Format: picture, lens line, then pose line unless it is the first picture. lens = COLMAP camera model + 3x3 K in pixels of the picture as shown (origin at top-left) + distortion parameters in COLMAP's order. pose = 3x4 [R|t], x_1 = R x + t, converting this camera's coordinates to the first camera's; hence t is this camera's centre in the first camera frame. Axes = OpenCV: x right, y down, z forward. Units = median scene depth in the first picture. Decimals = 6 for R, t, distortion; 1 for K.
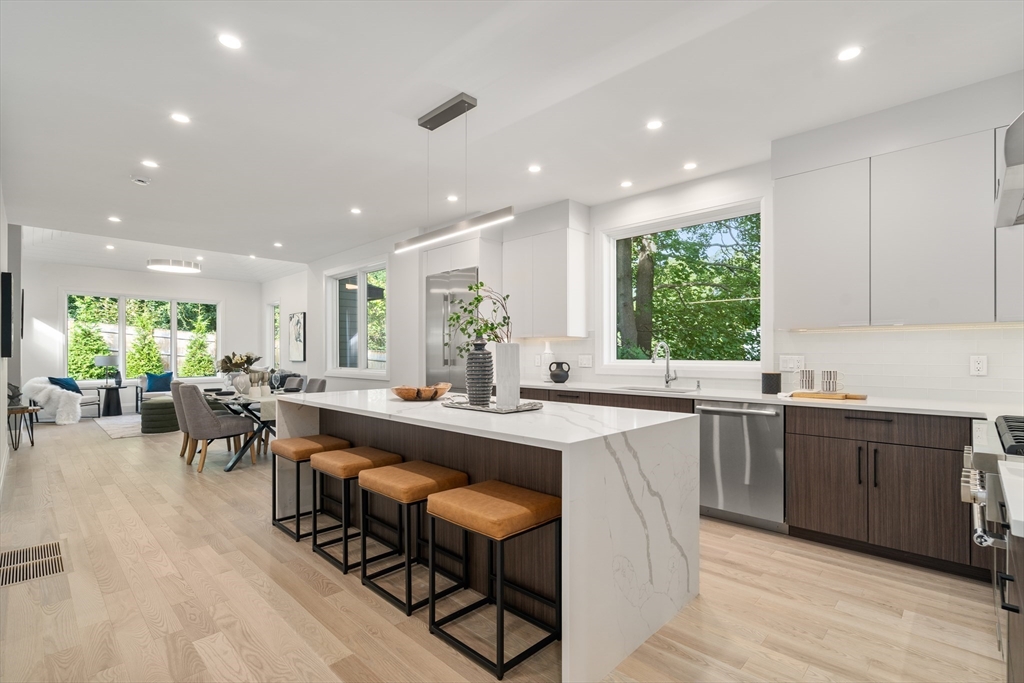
lens RADIAL K [[472.0, 0, 518.1], [0, 472.0, 350.9], [0, 0, 1]] dist [0.003110, -0.002621]
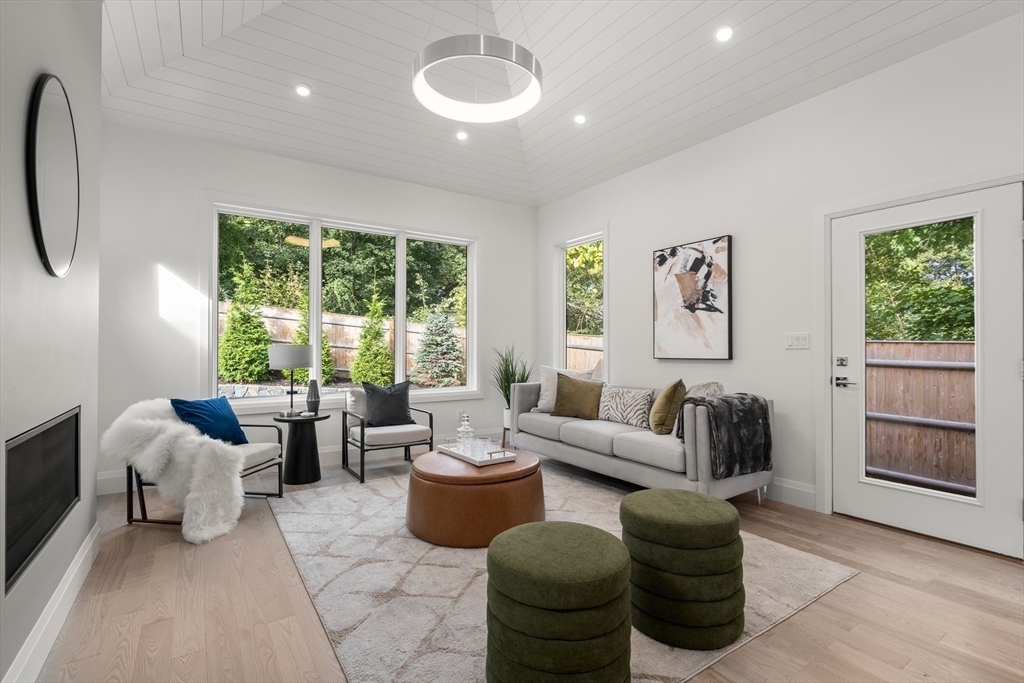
lens RADIAL K [[472.0, 0, 518.2], [0, 472.0, 341.0], [0, 0, 1]] dist [0.003110, -0.002621]
pose [[0.977891, -0.001817, -0.209109, -0.458999], [0.000476, 0.999979, -0.006461, 0.006719], [0.209116, 0.006218, 0.977871, 0.491646]]
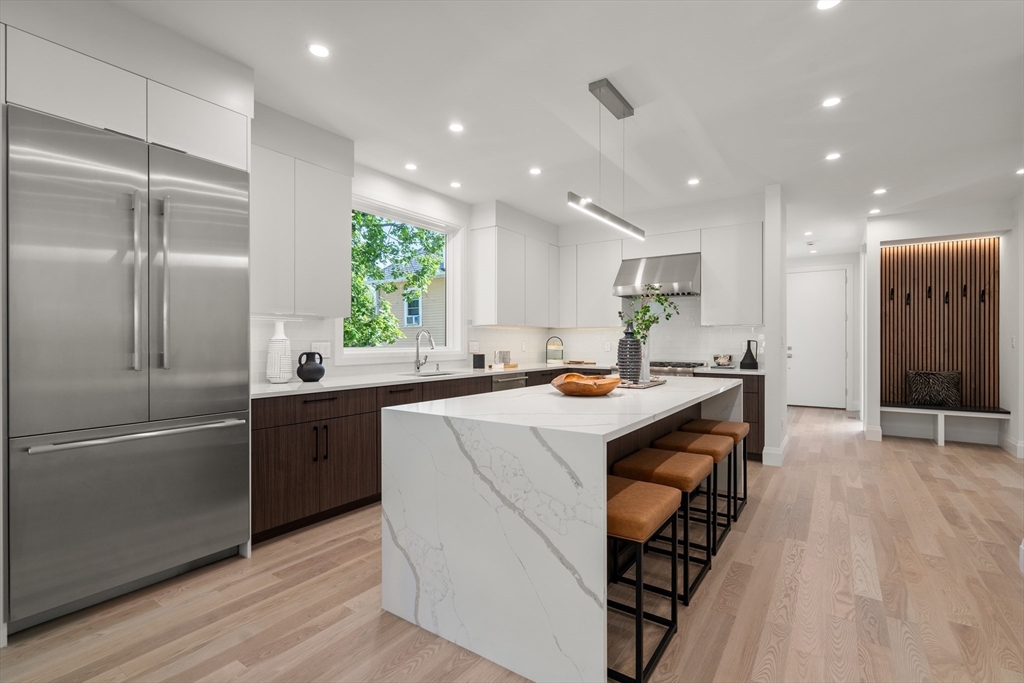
lens RADIAL K [[472.0, 0, 511.3], [0, 472.0, 343.6], [0, 0, 1]] dist [0.003110, -0.002621]
pose [[-0.159539, -0.006730, 0.987169, -1.035456], [-0.006415, 0.999963, 0.005781, 0.007433], [-0.987171, -0.005411, -0.159576, 1.287665]]
